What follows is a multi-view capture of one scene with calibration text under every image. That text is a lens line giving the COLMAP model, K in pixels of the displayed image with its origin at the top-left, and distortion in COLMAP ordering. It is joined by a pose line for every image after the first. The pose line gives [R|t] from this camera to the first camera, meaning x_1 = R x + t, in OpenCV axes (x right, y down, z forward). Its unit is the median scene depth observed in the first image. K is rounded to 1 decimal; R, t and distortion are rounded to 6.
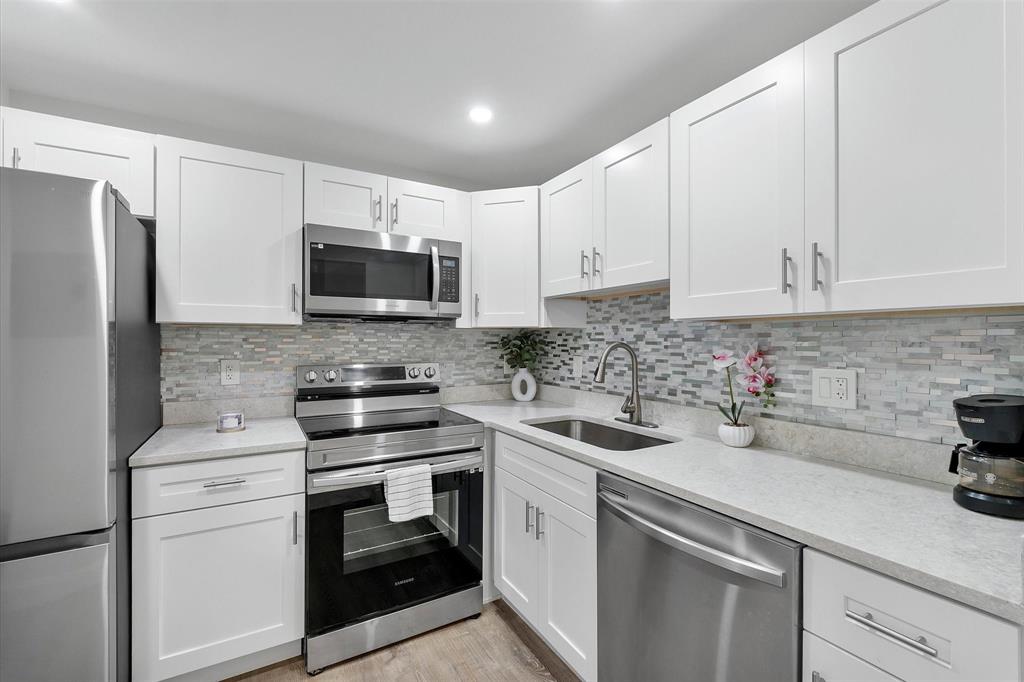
lens RADIAL K [[432.6, 0, 516.6], [0, 432.6, 339.3], [0, 0, 1]] dist [-0.000148, -0.000195]
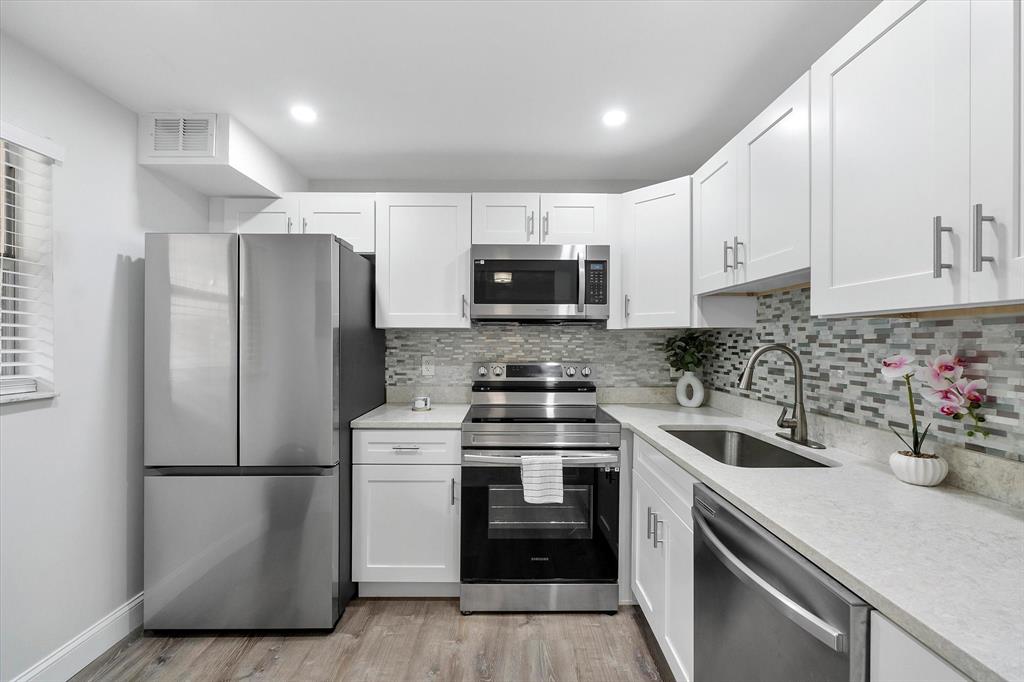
lens RADIAL K [[434.7, 0, 521.4], [0, 434.7, 341.7], [0, 0, 1]] dist [-0.000123, -0.000336]
pose [[0.871393, 0.003233, -0.490574, 0.225802], [-0.002305, 0.999994, 0.002495, 0.001251], [0.490580, -0.001043, 0.871396, 0.008181]]
